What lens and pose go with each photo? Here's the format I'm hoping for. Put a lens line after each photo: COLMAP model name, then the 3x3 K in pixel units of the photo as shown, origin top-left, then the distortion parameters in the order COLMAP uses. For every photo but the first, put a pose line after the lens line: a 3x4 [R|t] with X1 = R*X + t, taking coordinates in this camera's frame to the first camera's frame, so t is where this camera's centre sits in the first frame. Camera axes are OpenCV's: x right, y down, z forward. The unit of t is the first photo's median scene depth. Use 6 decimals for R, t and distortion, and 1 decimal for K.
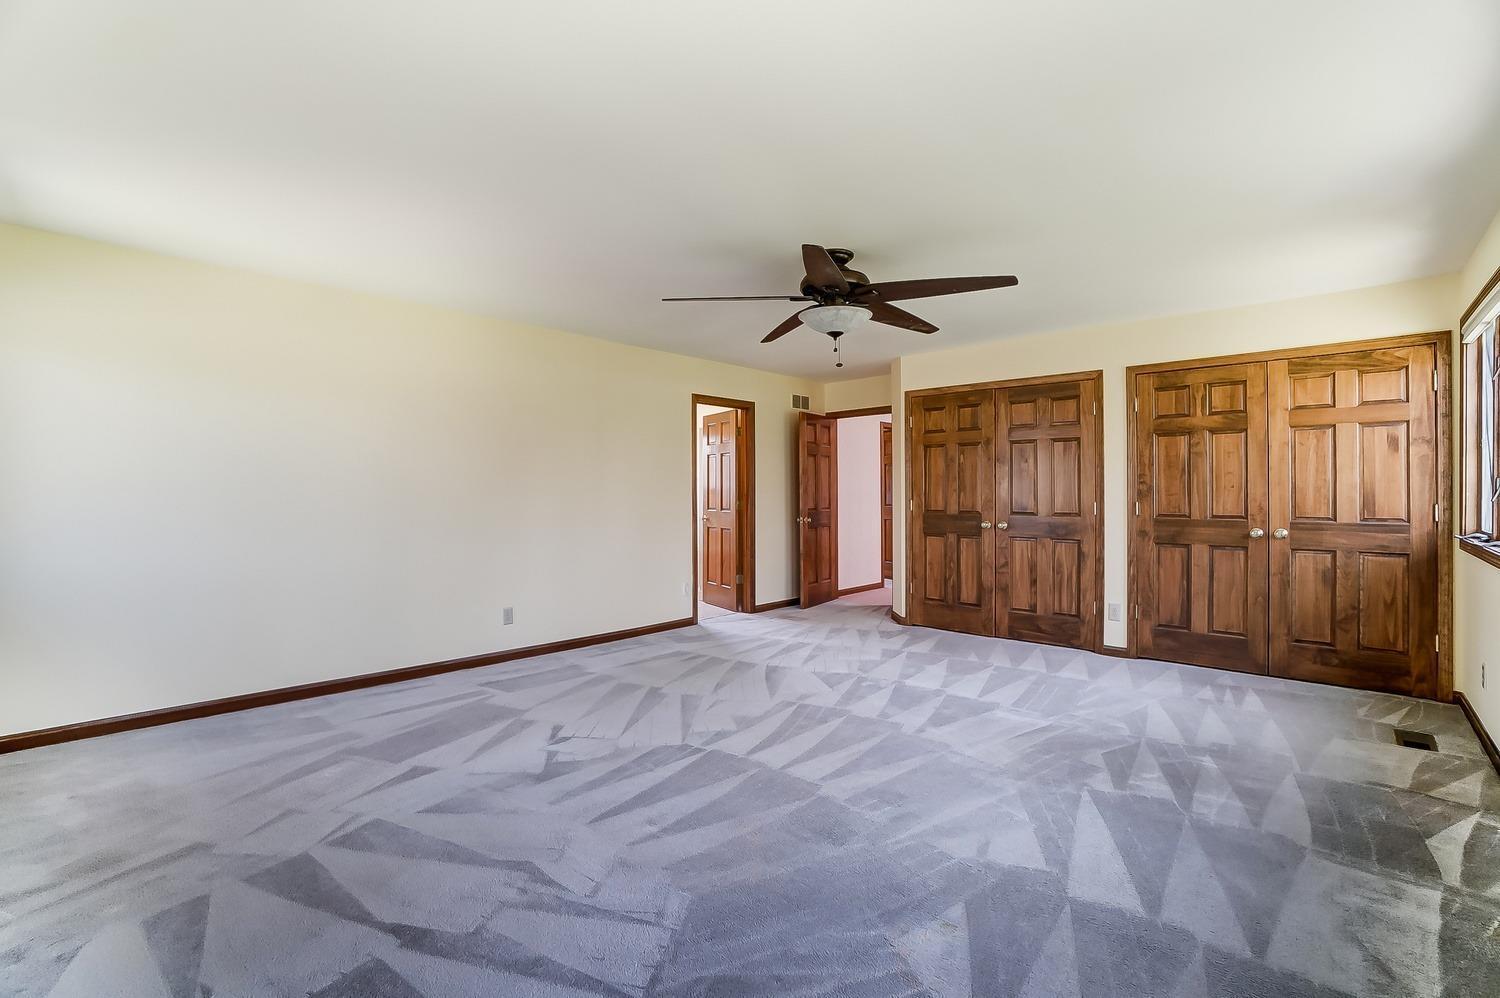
lens RADIAL K [[655.1, 0, 732.5], [0, 655.1, 493.7], [0, 0, 1]] dist [-0.037595, 0.000198]
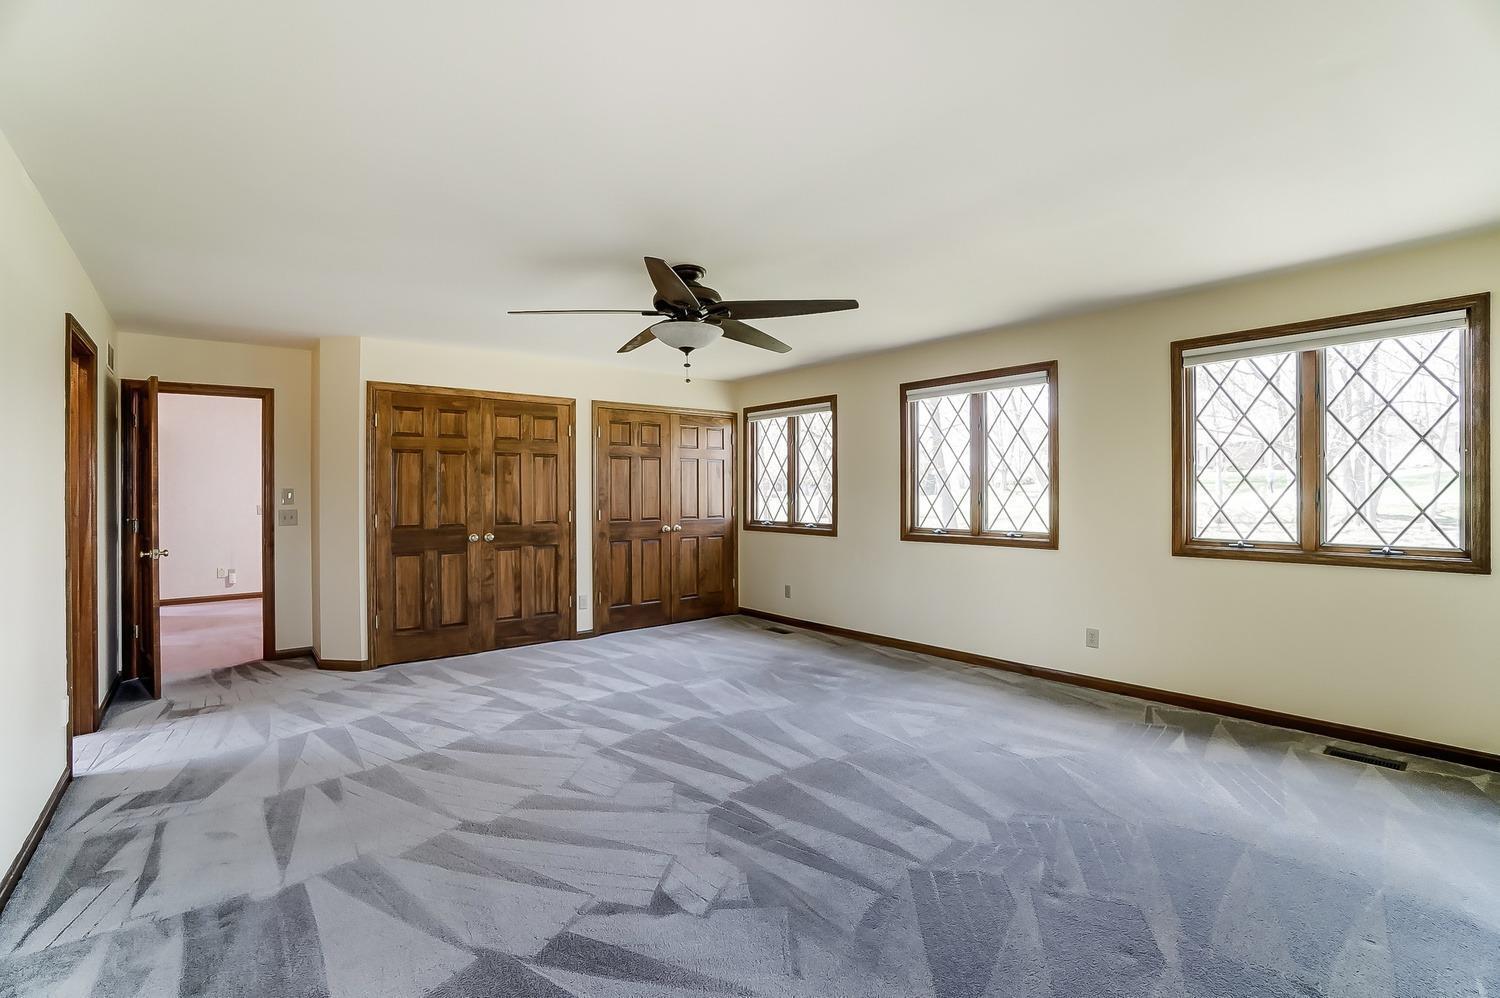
lens RADIAL K [[655.1, 0, 732.5], [0, 655.1, 493.7], [0, 0, 1]] dist [-0.037595, 0.000198]
pose [[0.148503, 0.000475, 0.988912, -0.598677], [0.009611, 0.999952, -0.001923, -0.013978], [-0.988865, 0.009790, 0.148491, 0.566679]]
